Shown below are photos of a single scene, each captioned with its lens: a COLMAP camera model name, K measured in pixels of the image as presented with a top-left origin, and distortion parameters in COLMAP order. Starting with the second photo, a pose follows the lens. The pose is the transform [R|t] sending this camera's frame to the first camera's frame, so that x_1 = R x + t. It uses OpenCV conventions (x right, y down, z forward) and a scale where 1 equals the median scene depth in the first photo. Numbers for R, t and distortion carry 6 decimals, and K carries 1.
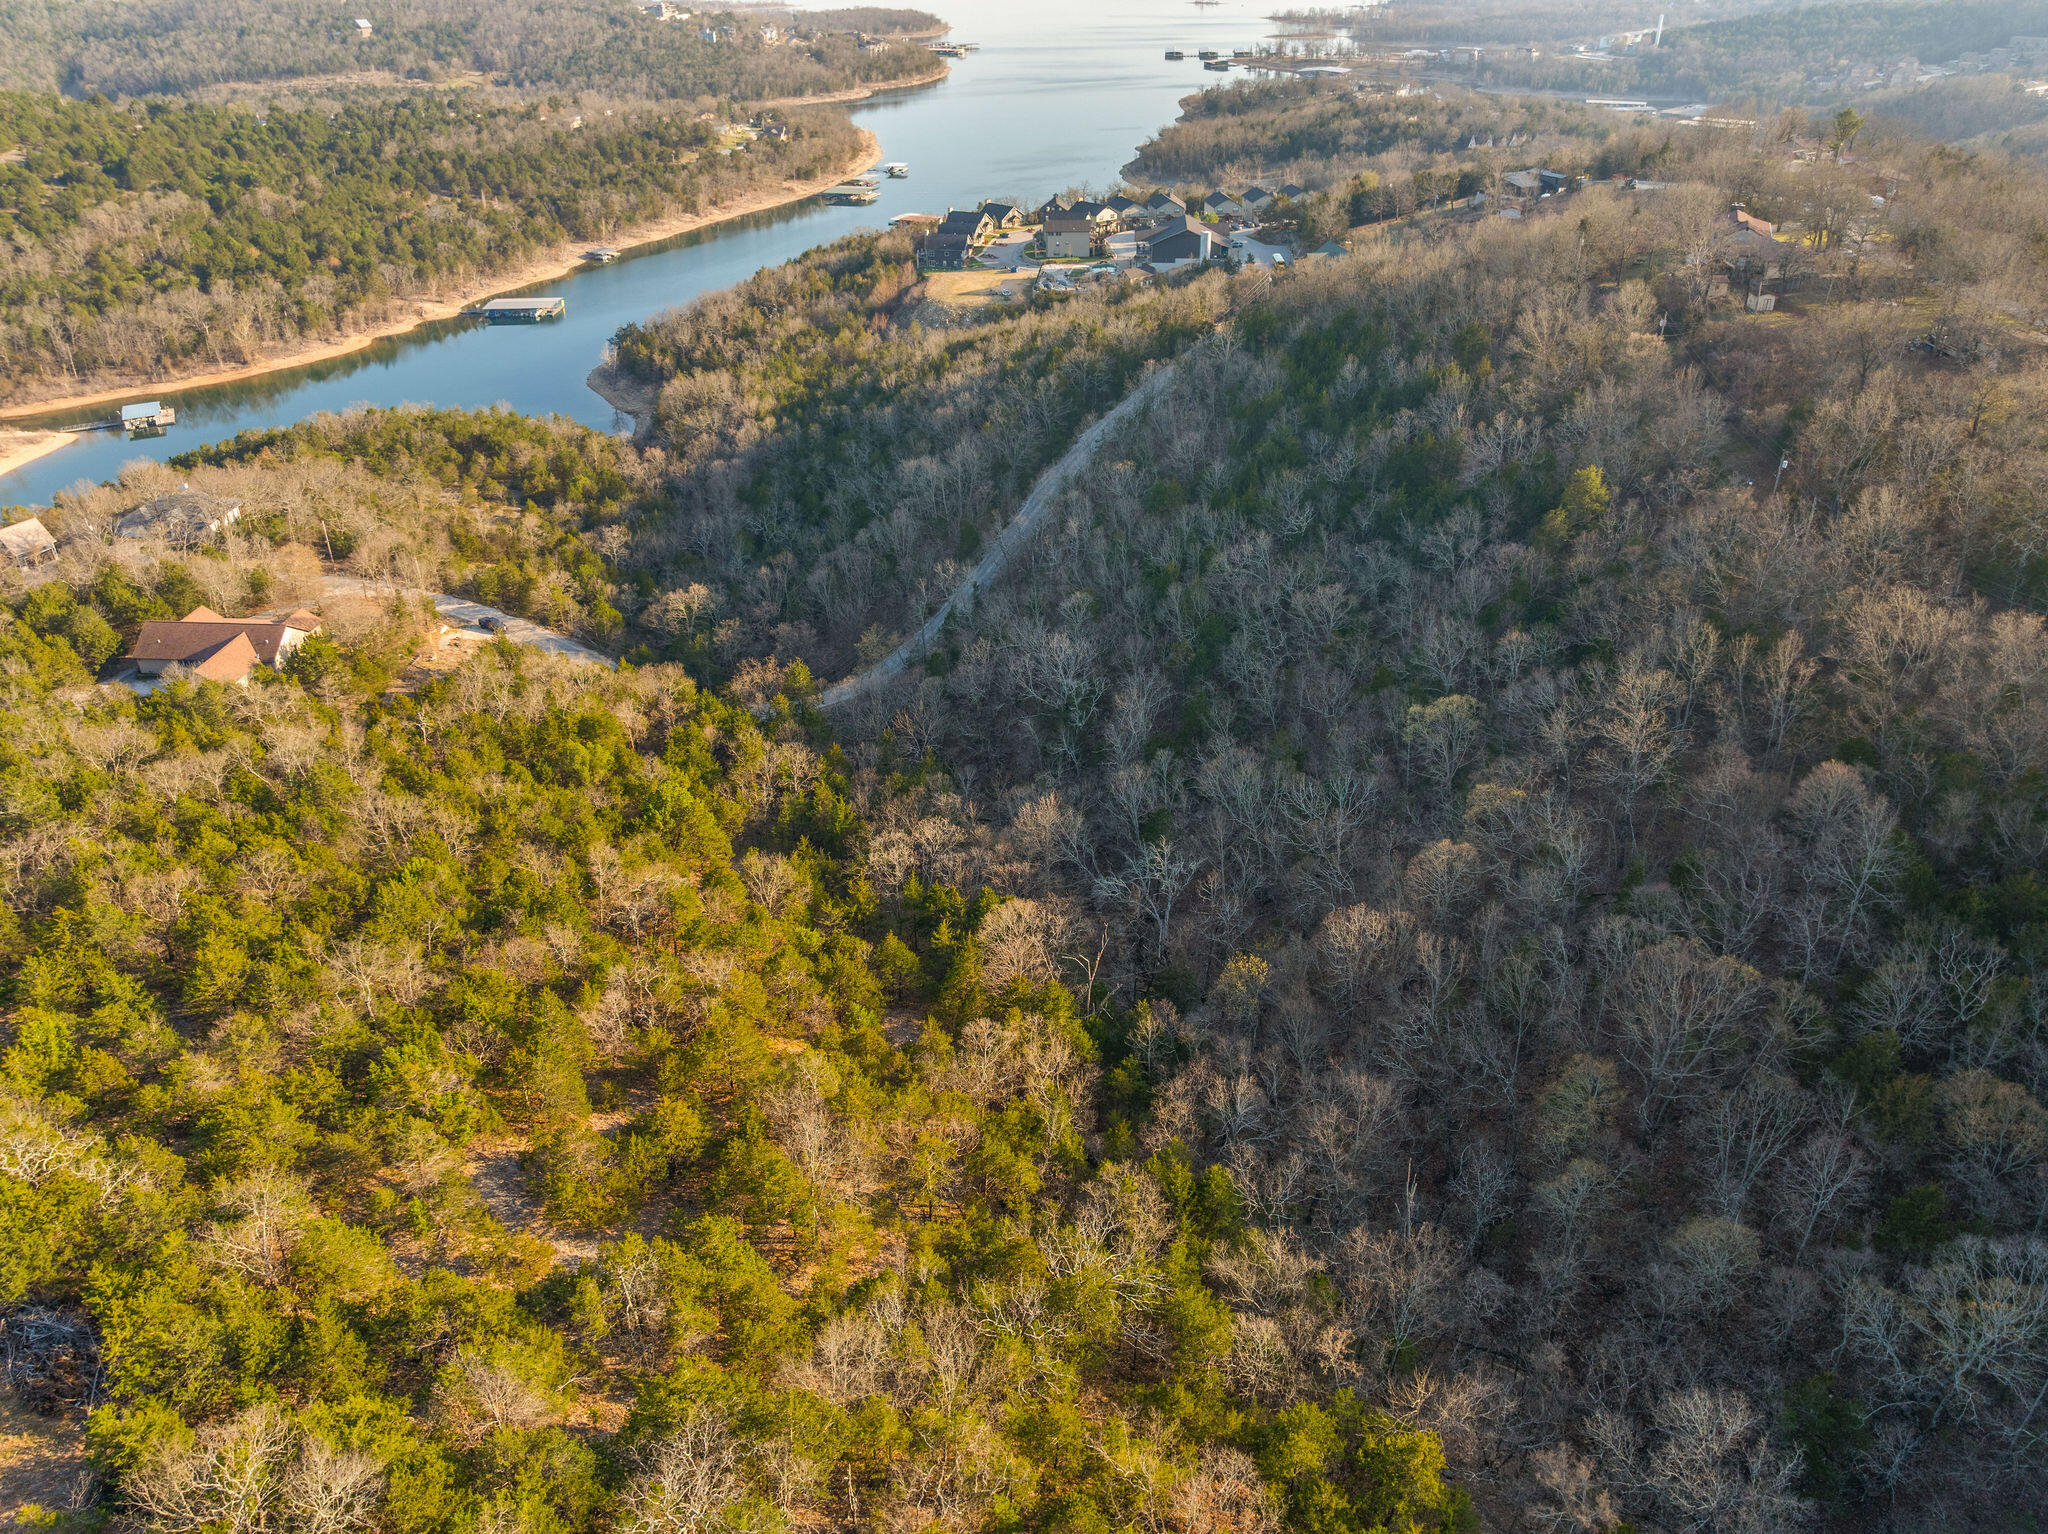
lens RADIAL K [[1451.0, 0, 1027.6], [0, 1451.0, 763.0], [0, 0, 1]] dist [-0.066528, 0.045501]
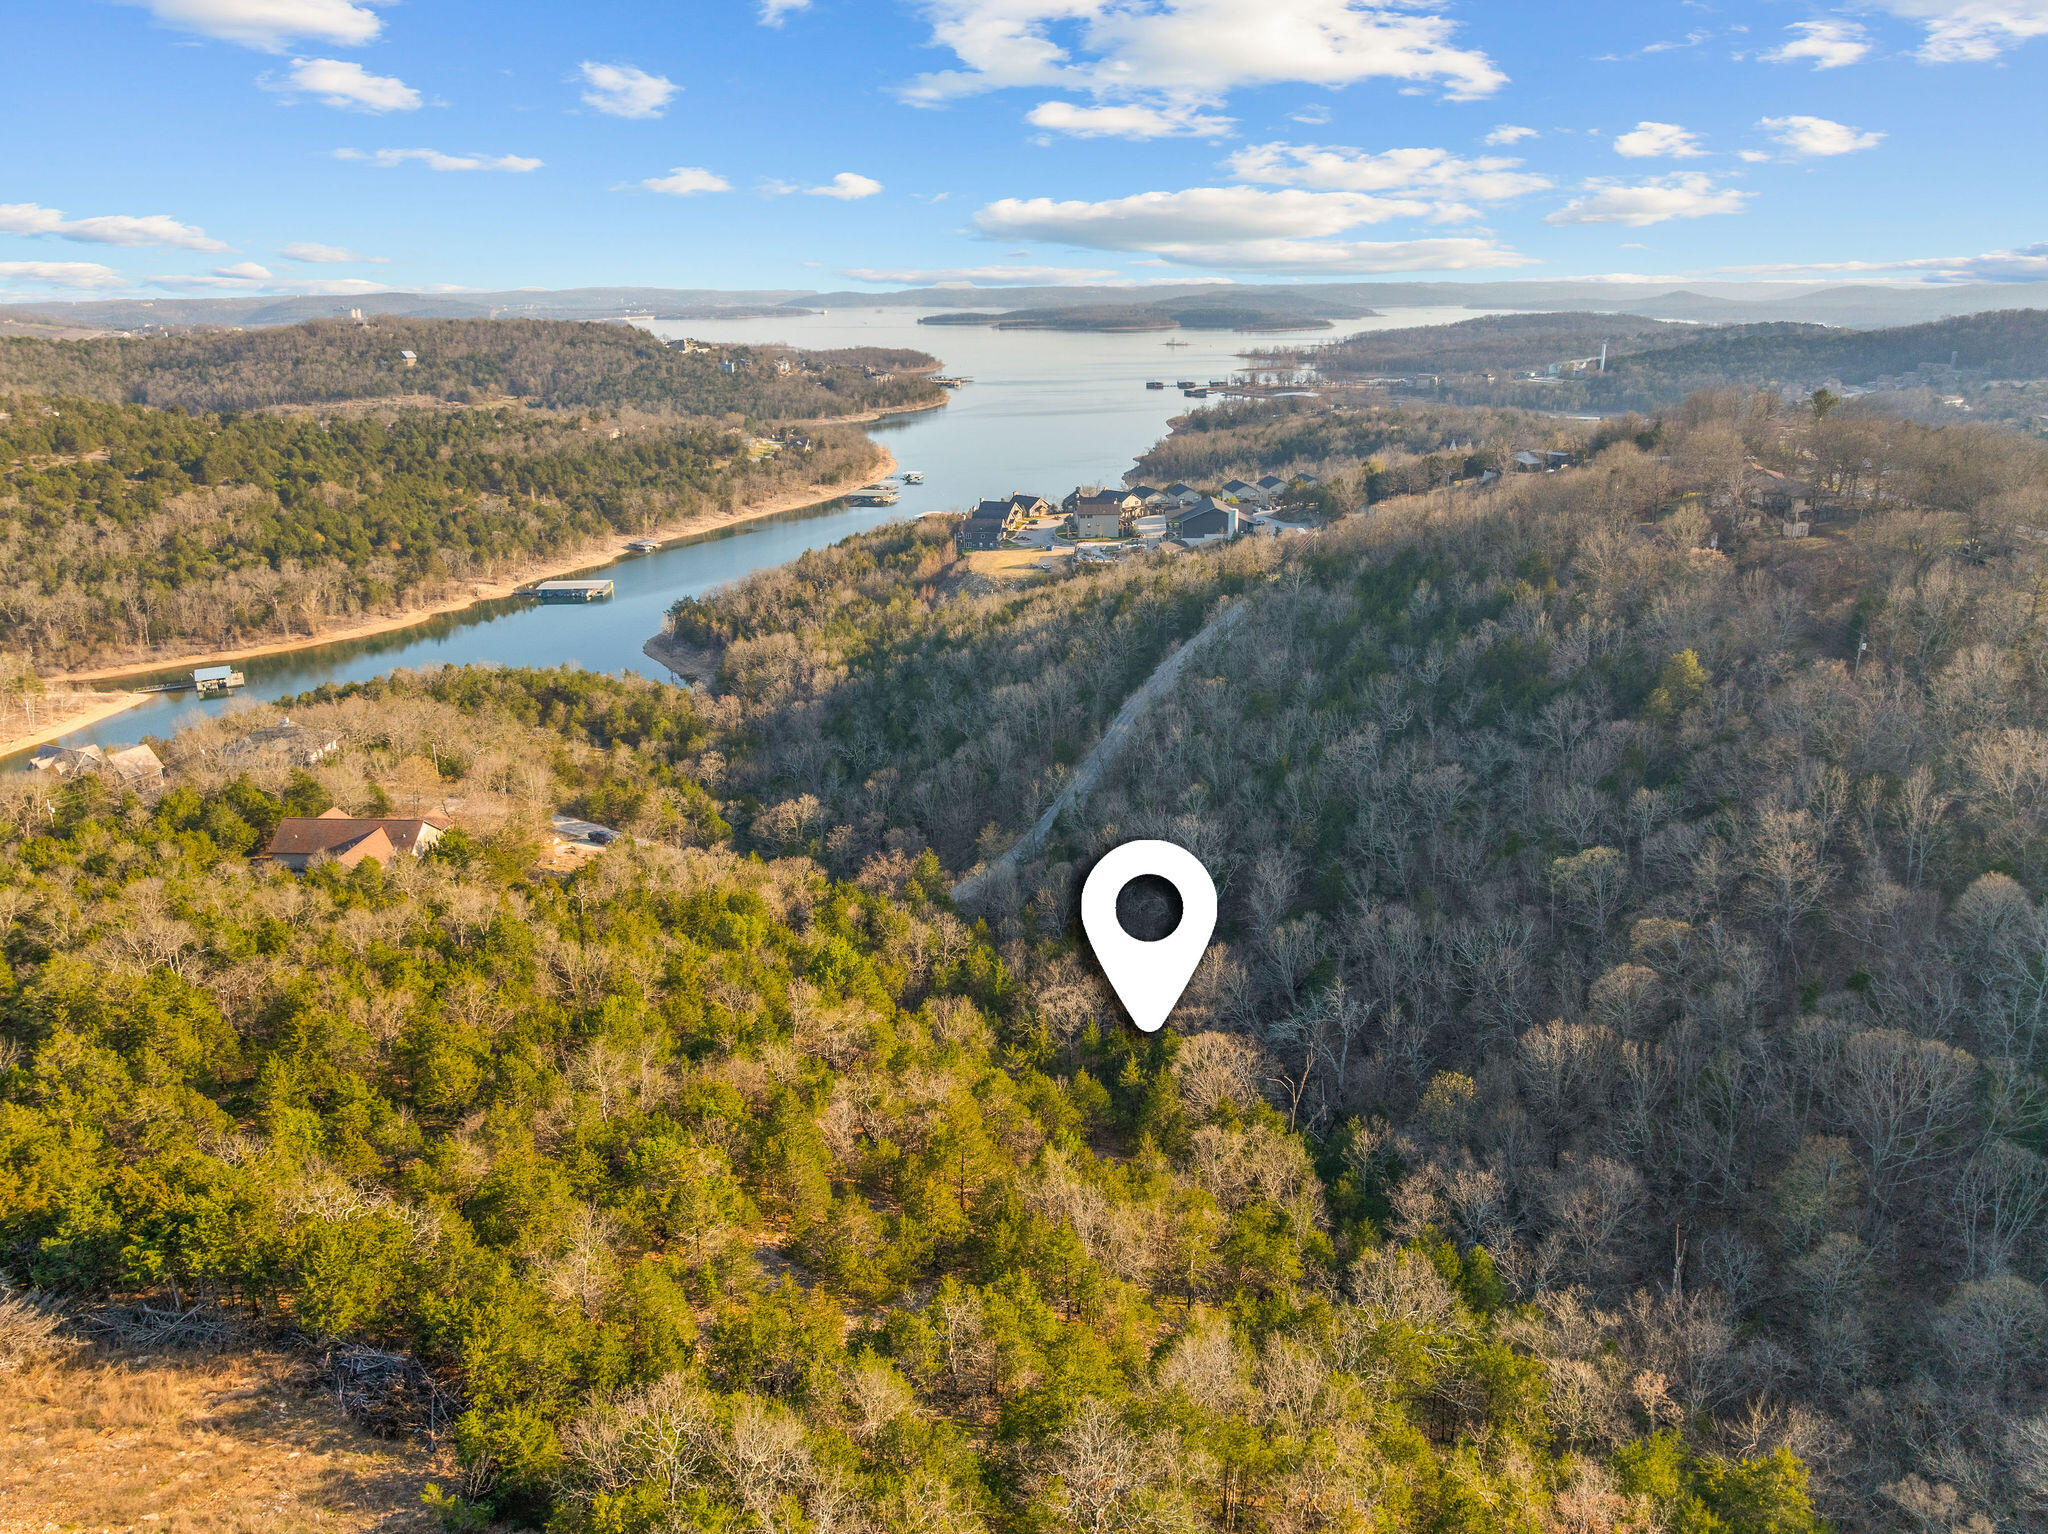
lens RADIAL K [[1443.2, 0, 1030.3], [0, 1443.2, 768.0], [0, 0, 1]] dist [-0.037932, -0.000617]
pose [[0.999812, -0.007772, 0.017746, -0.040582], [0.011261, 0.978513, -0.205876, 0.032650], [-0.015765, 0.206037, 0.978417, -0.006928]]
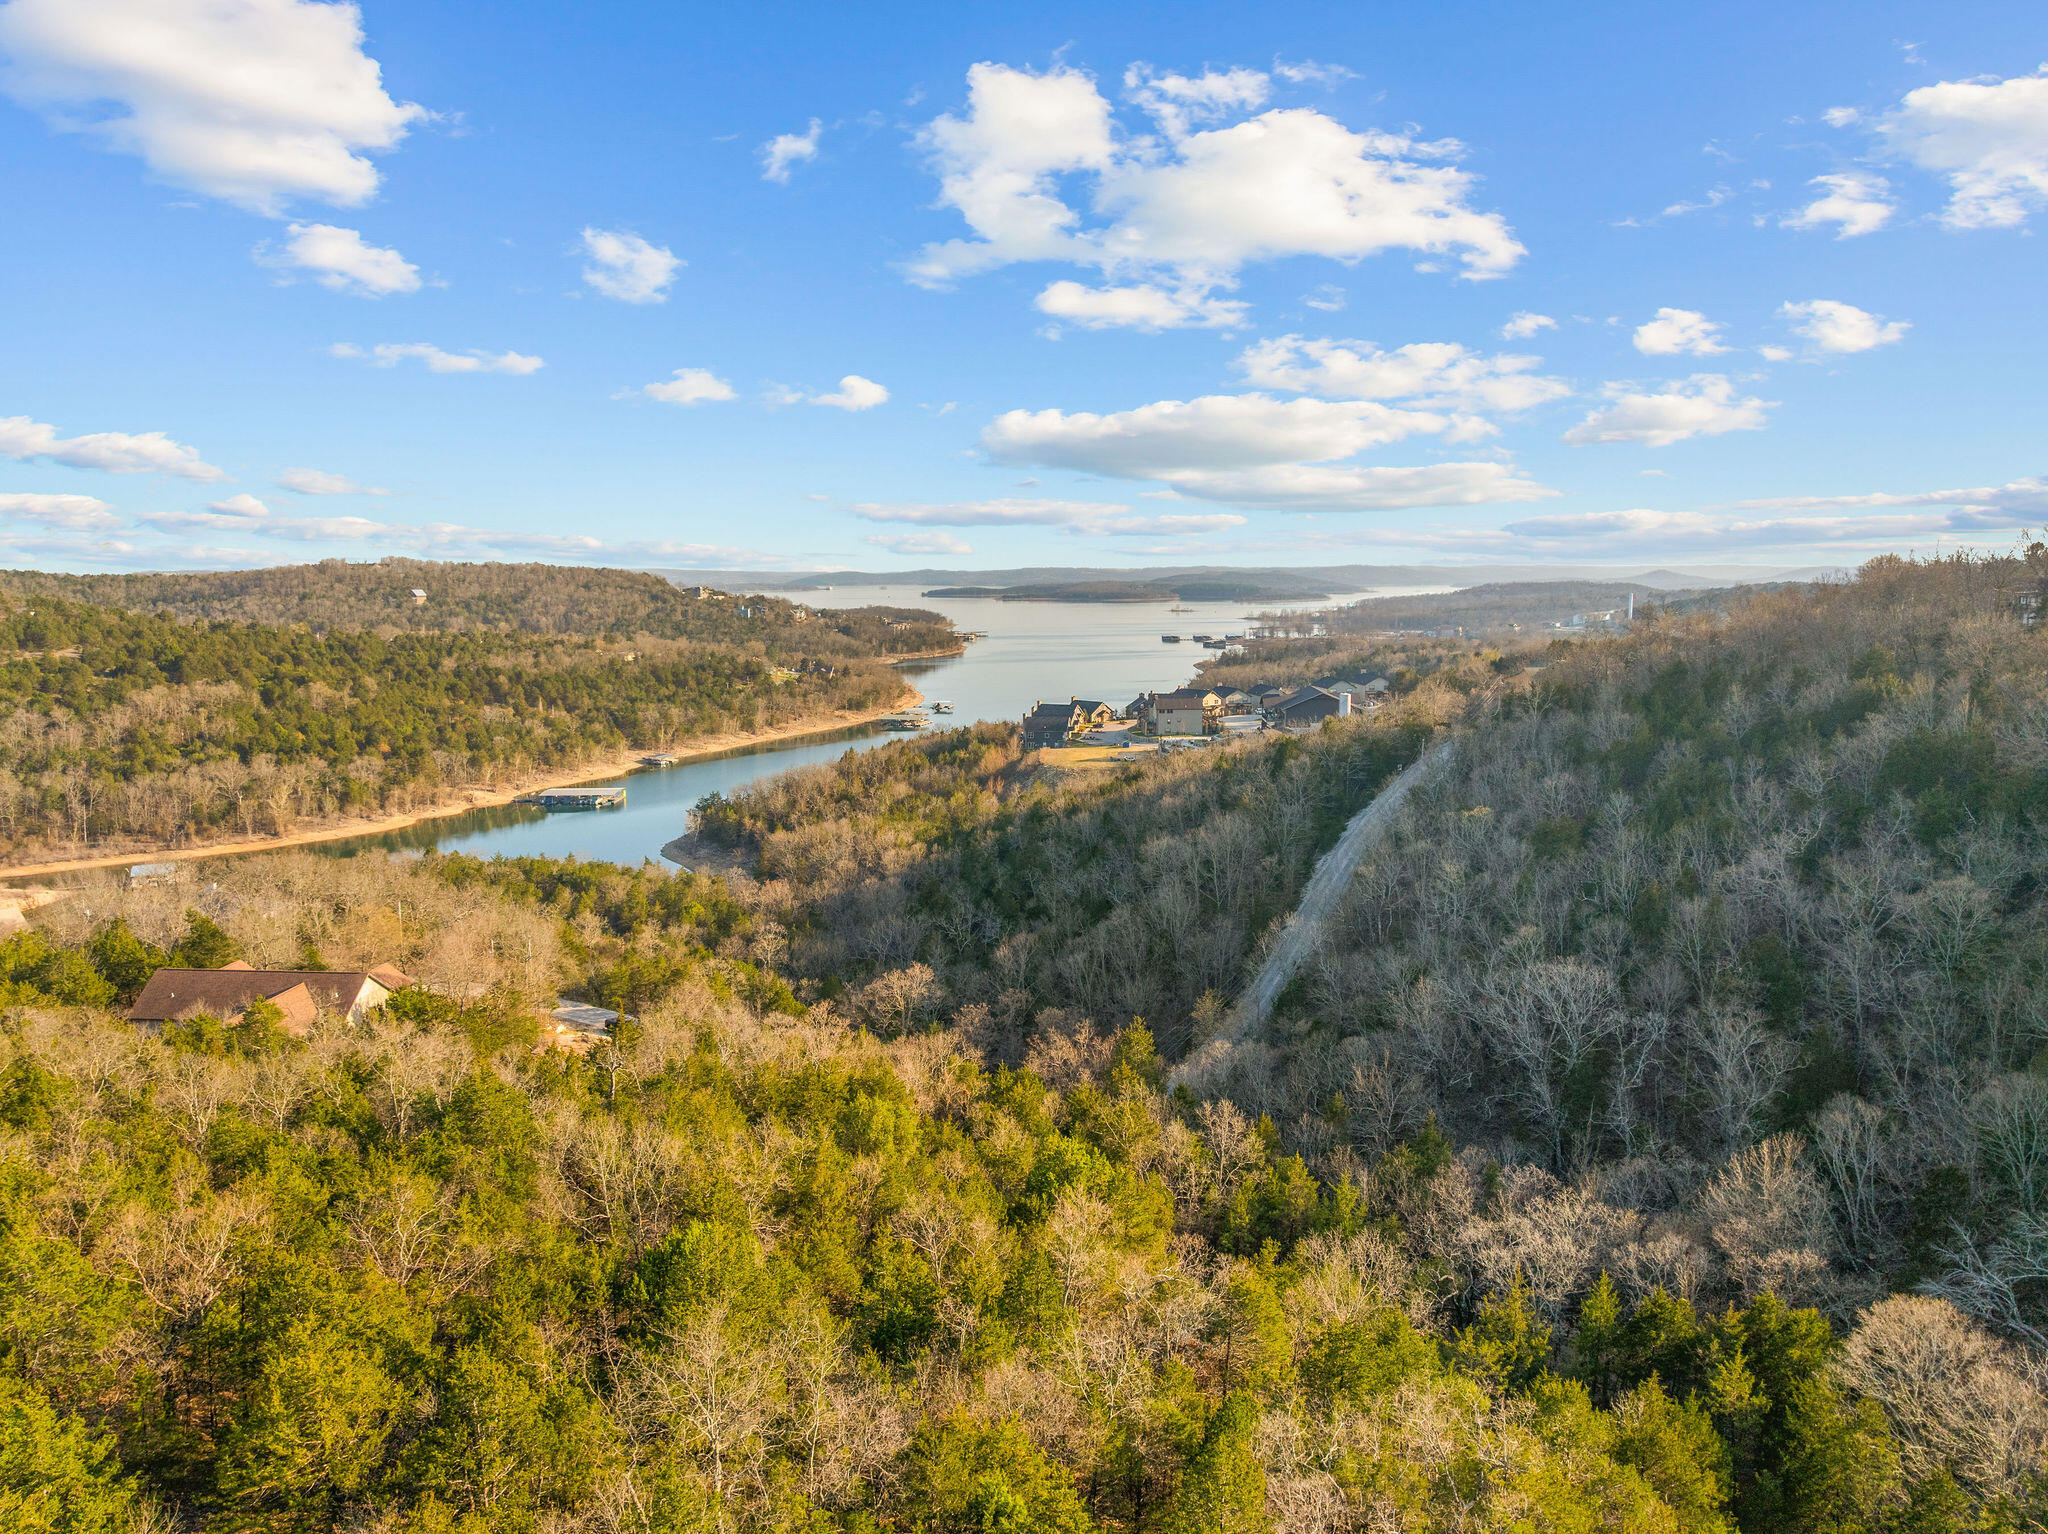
lens RADIAL K [[1443.2, 0, 1030.3], [0, 1443.2, 768.0], [0, 0, 1]] dist [-0.037932, -0.000617]
pose [[0.999725, -0.000175, 0.023466, -0.087609], [0.009213, 0.922607, -0.385630, 0.030574], [-0.021583, 0.385740, 0.922355, 0.131459]]
